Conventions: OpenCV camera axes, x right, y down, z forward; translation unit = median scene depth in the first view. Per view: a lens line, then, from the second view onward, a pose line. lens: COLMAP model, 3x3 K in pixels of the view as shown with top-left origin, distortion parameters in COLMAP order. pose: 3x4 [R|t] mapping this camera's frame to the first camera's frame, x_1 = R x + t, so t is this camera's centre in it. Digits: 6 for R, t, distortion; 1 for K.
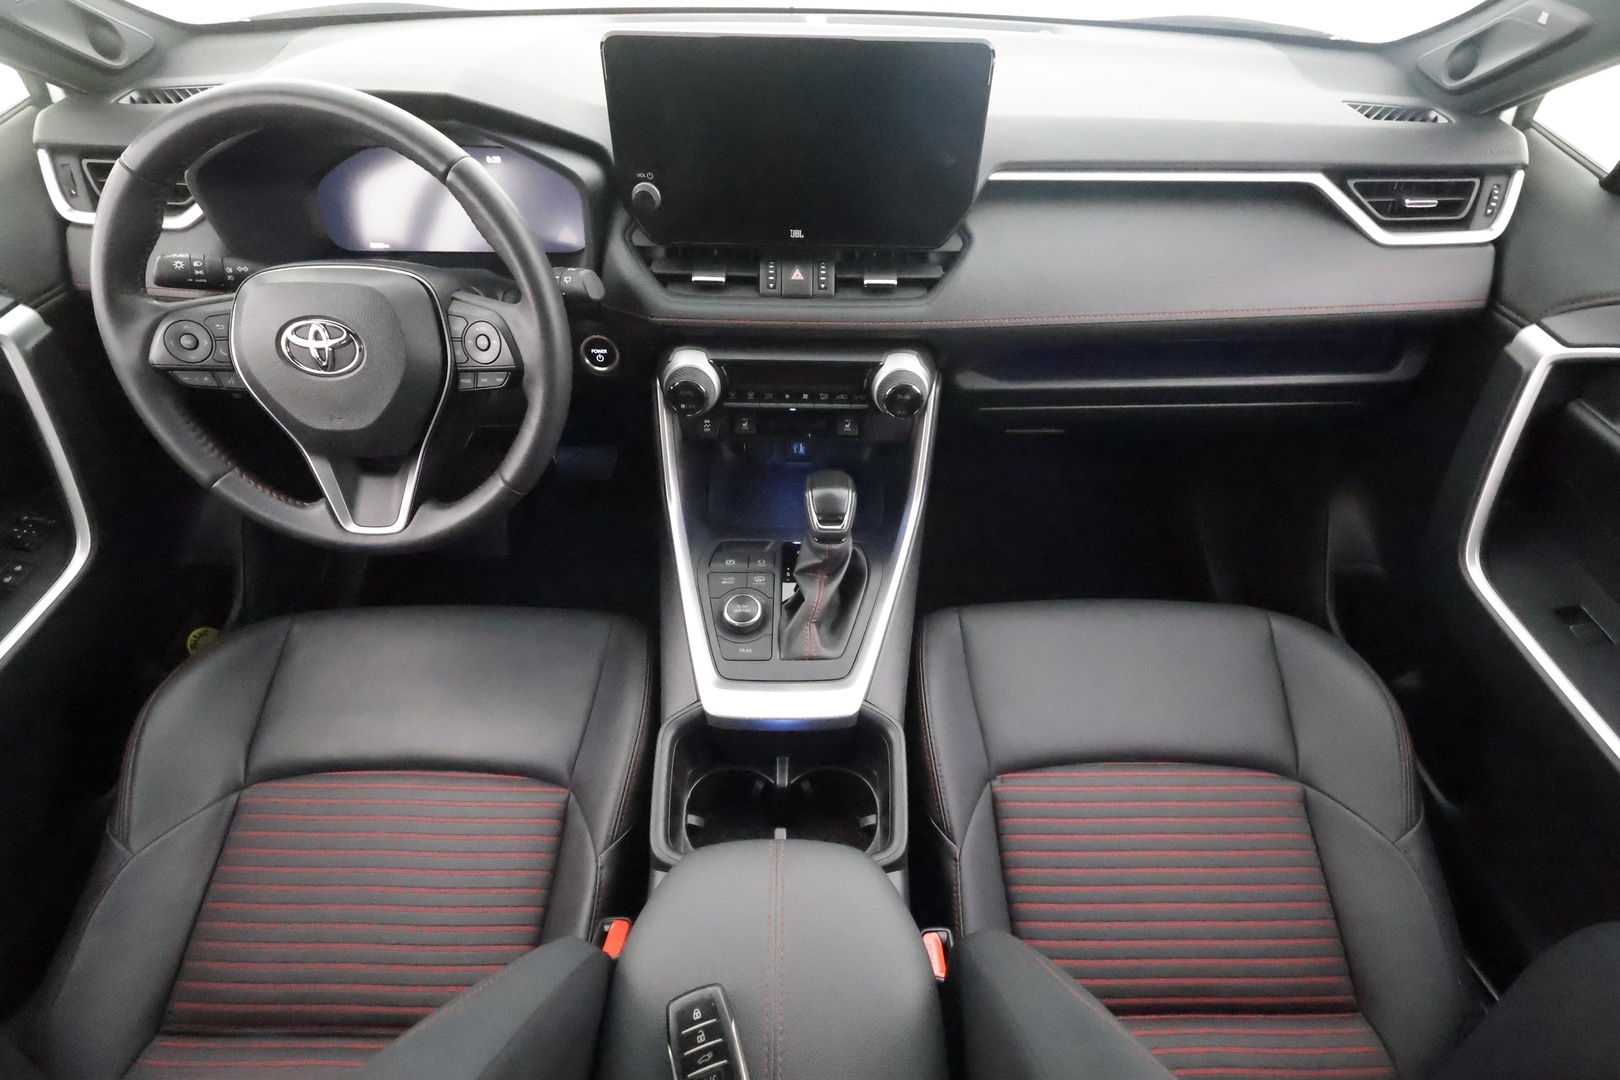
lens RADIAL K [[751.4, 0, 810.0], [0, 751.4, 540.0], [0, 0, 1]] dist [-0.004401, 0.004896]
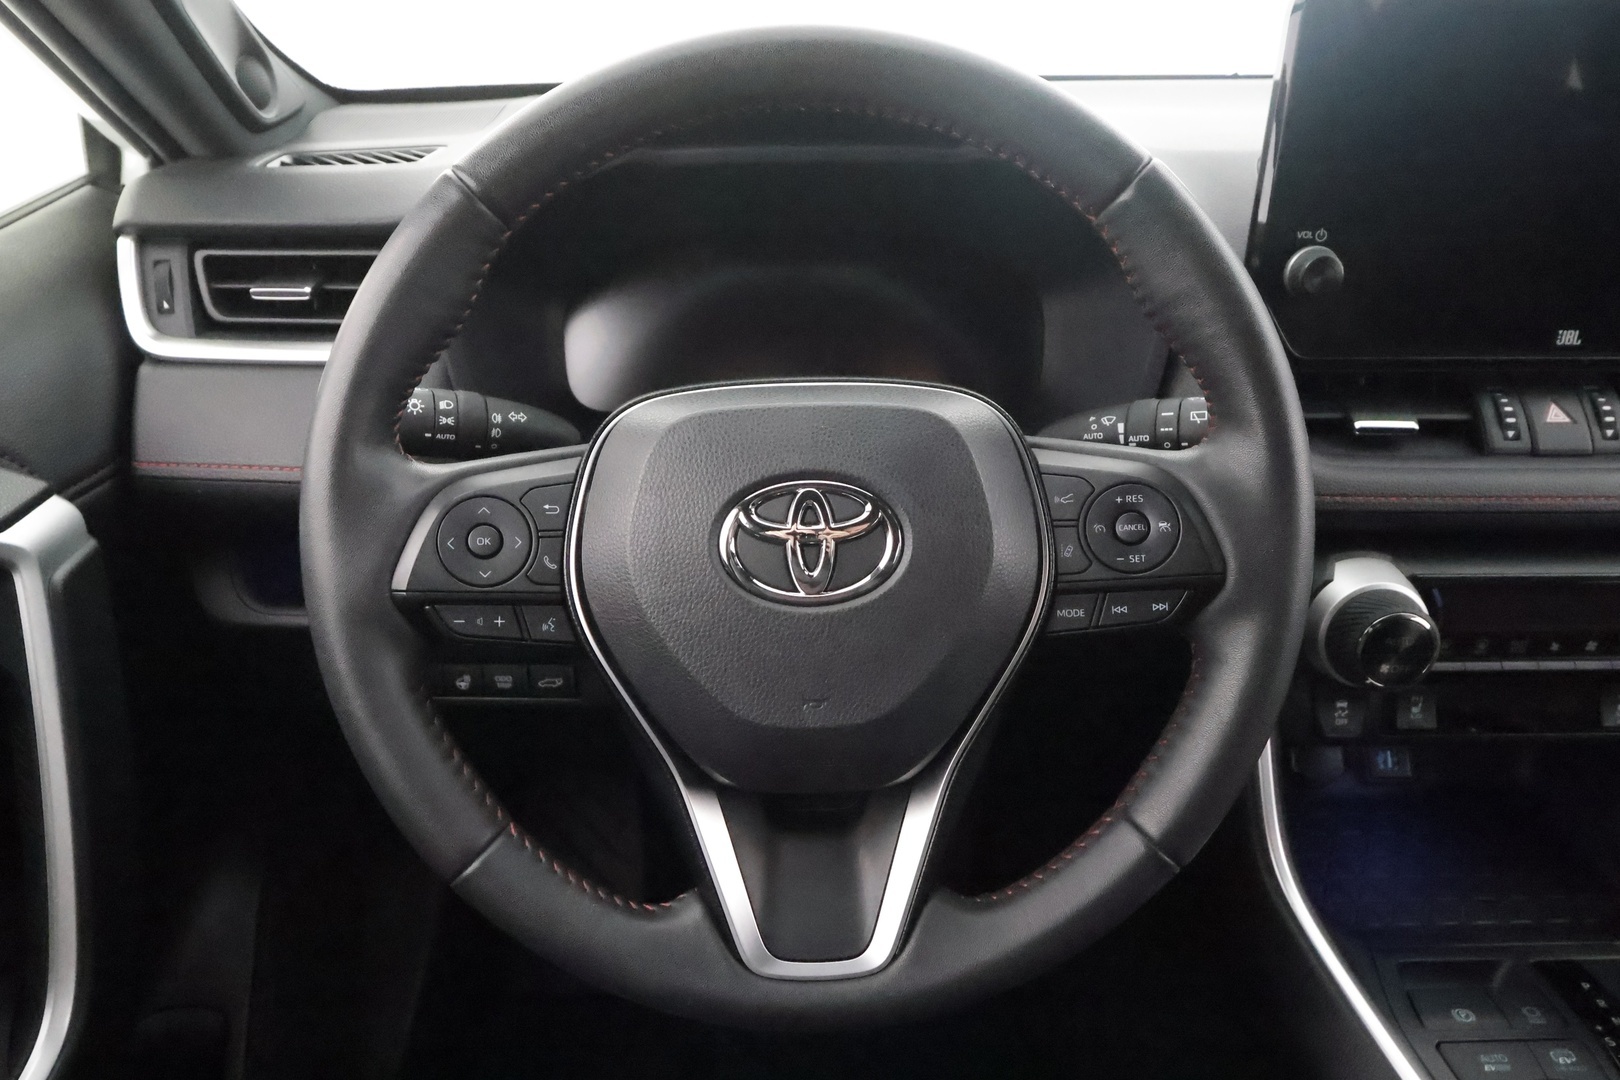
lens RADIAL K [[1106.0, 0, 810.0], [0, 1106.0, 540.0], [0, 0, 1]] dist [0.005566, 0.002831]
pose [[0.999577, -0.022639, 0.018229, -0.549263], [0.027410, 0.942860, -0.332060, -0.031430], [-0.009669, 0.332420, 0.943082, 0.313557]]
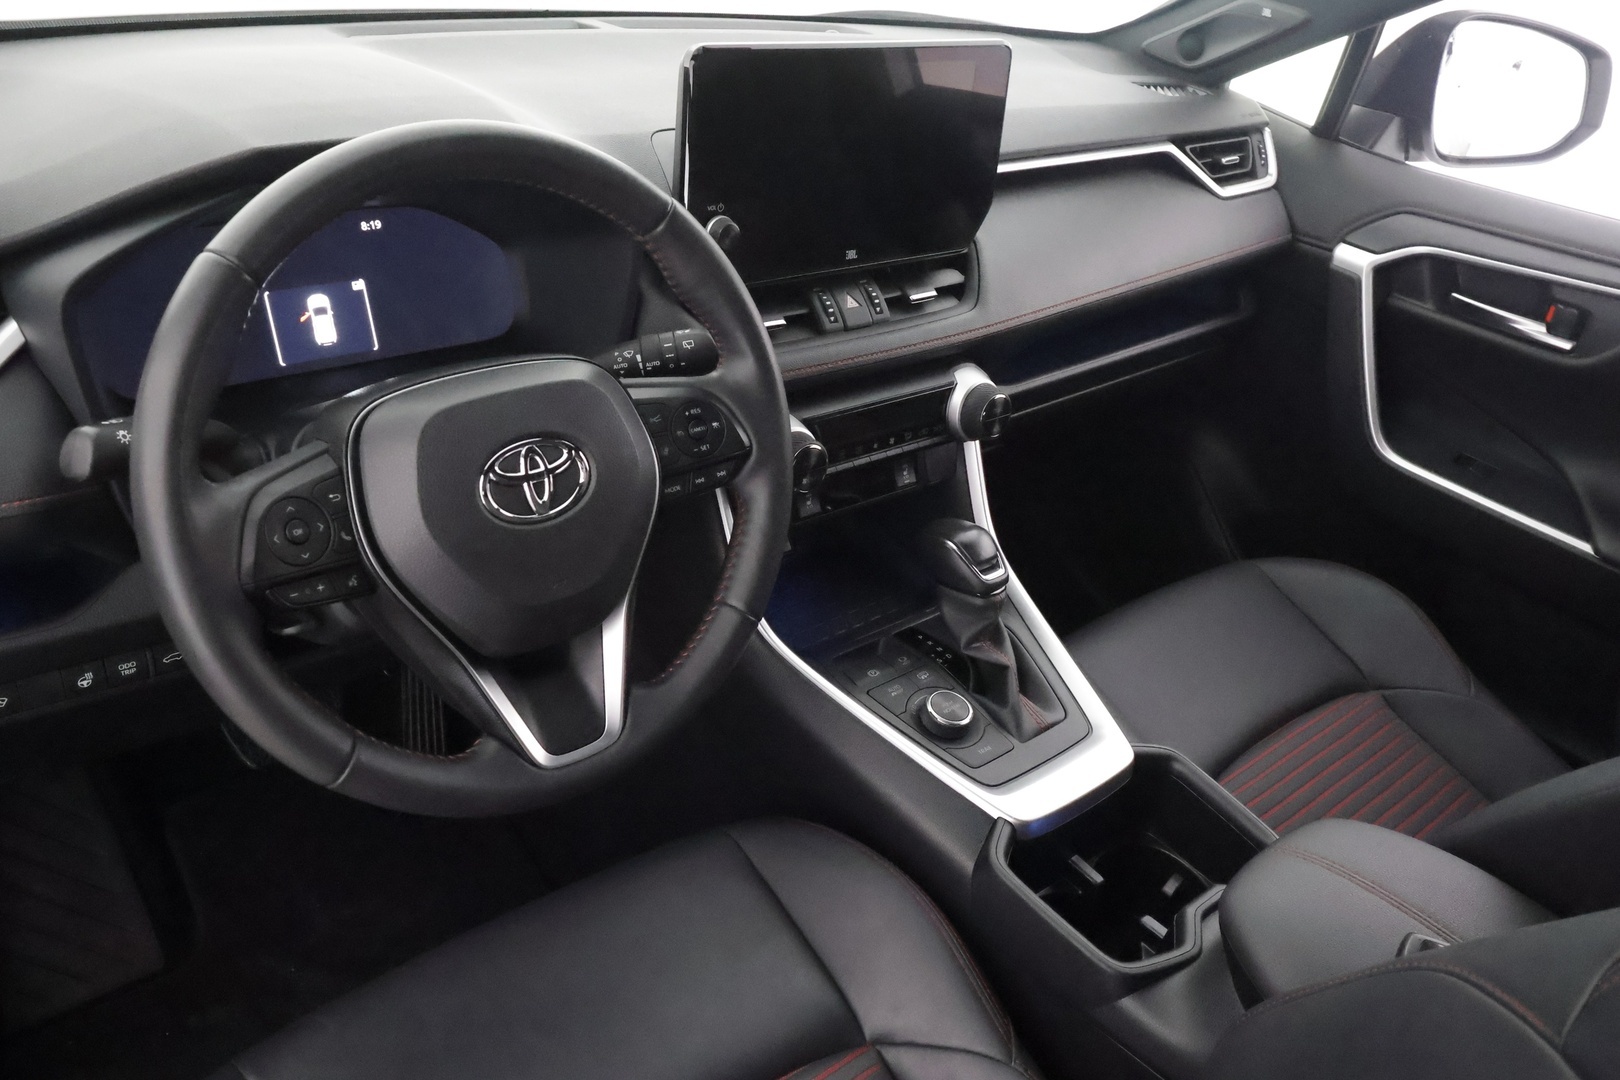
lens RADIAL K [[1287.0, 0, 810.0], [0, 1287.0, 540.0], [0, 0, 1]] dist [0.002738, -0.005750]
pose [[0.759155, -0.262502, 0.595631, -0.967313], [0.380200, 0.921573, -0.078431, -0.018208], [-0.528329, 0.286000, 0.799420, -0.033158]]
